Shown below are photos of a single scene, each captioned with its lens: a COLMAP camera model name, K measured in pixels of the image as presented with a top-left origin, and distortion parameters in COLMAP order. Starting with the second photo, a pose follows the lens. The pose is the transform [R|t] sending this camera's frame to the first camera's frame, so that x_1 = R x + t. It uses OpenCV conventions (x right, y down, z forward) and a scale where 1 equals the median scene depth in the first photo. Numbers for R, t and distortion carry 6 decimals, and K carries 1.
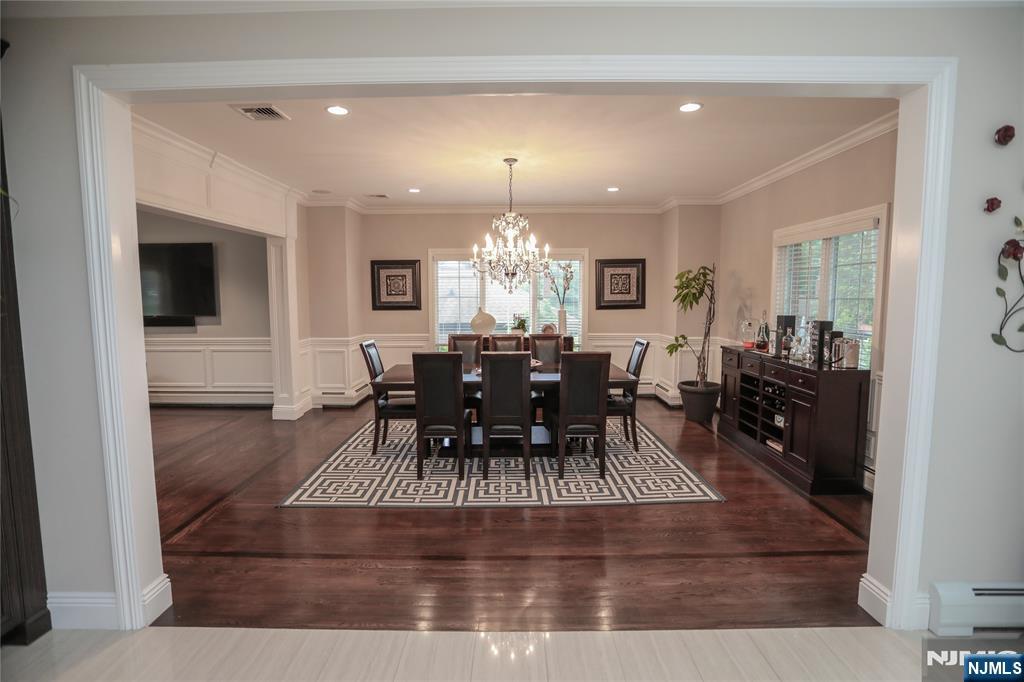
lens RADIAL K [[493.8, 0, 506.2], [0, 493.8, 344.3], [0, 0, 1]] dist [-0.051508, 0.011180]
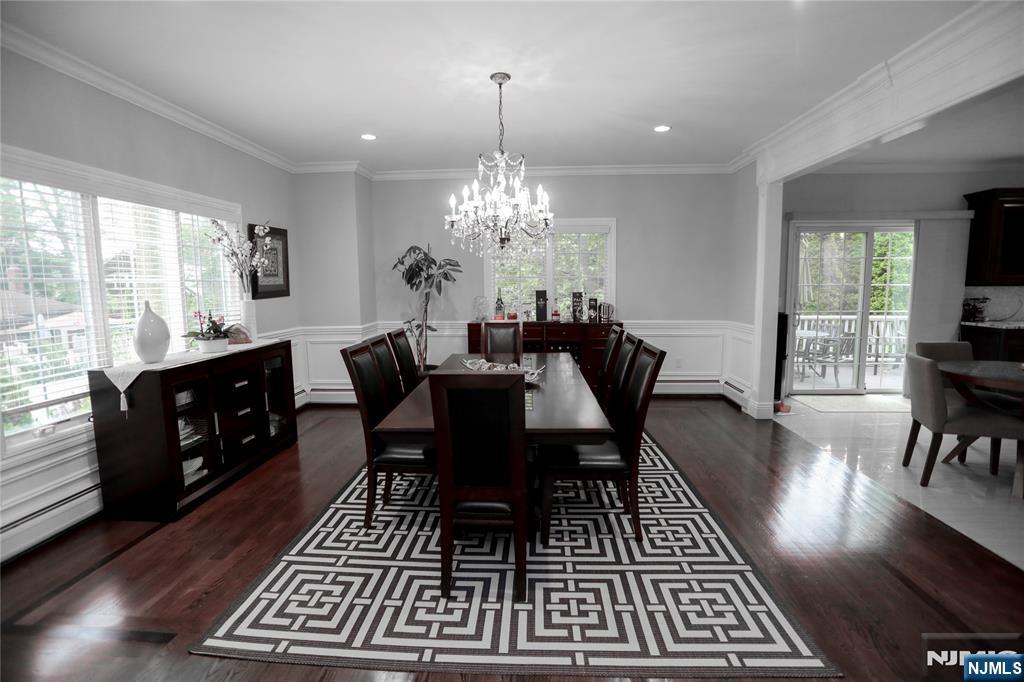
lens RADIAL K [[493.8, 0, 510.3], [0, 493.8, 342.9], [0, 0, 1]] dist [-0.051508, 0.011180]
pose [[0.051362, -0.120673, 0.991363, -0.563623], [0.109865, 0.987330, 0.114491, -0.060790], [-0.992619, 0.103036, 0.063969, 0.761281]]
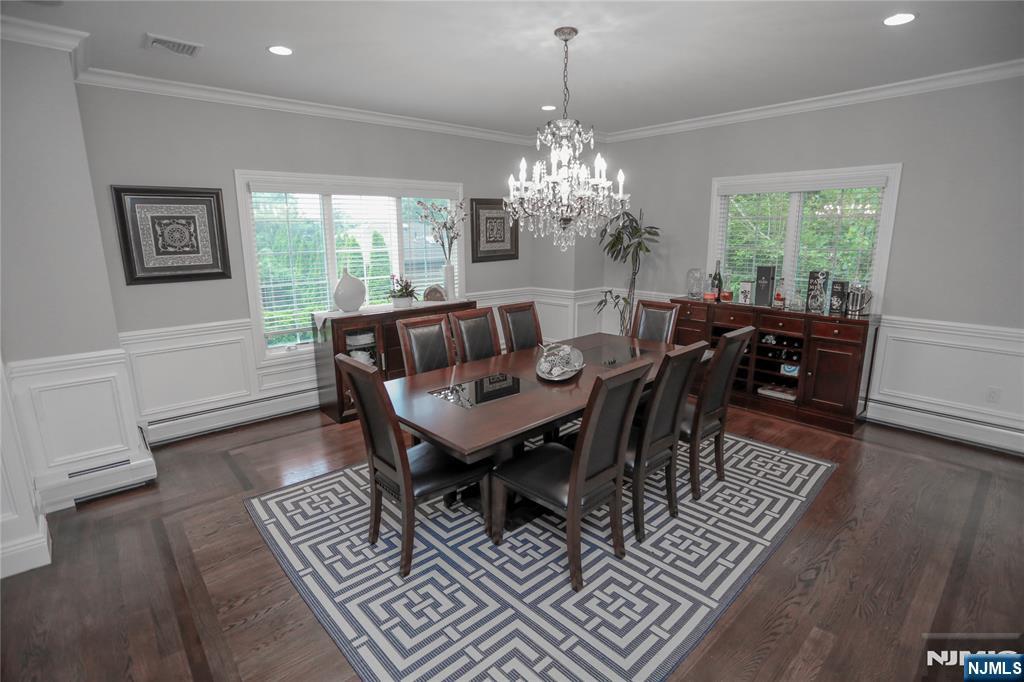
lens RADIAL K [[493.8, 0, 508.5], [0, 493.8, 344.2], [0, 0, 1]] dist [-0.051508, 0.011180]
pose [[0.739712, -0.152265, 0.655470, -0.388163], [0.073457, 0.986514, 0.146267, -0.065442], [-0.668902, -0.060047, 0.740921, 0.448010]]
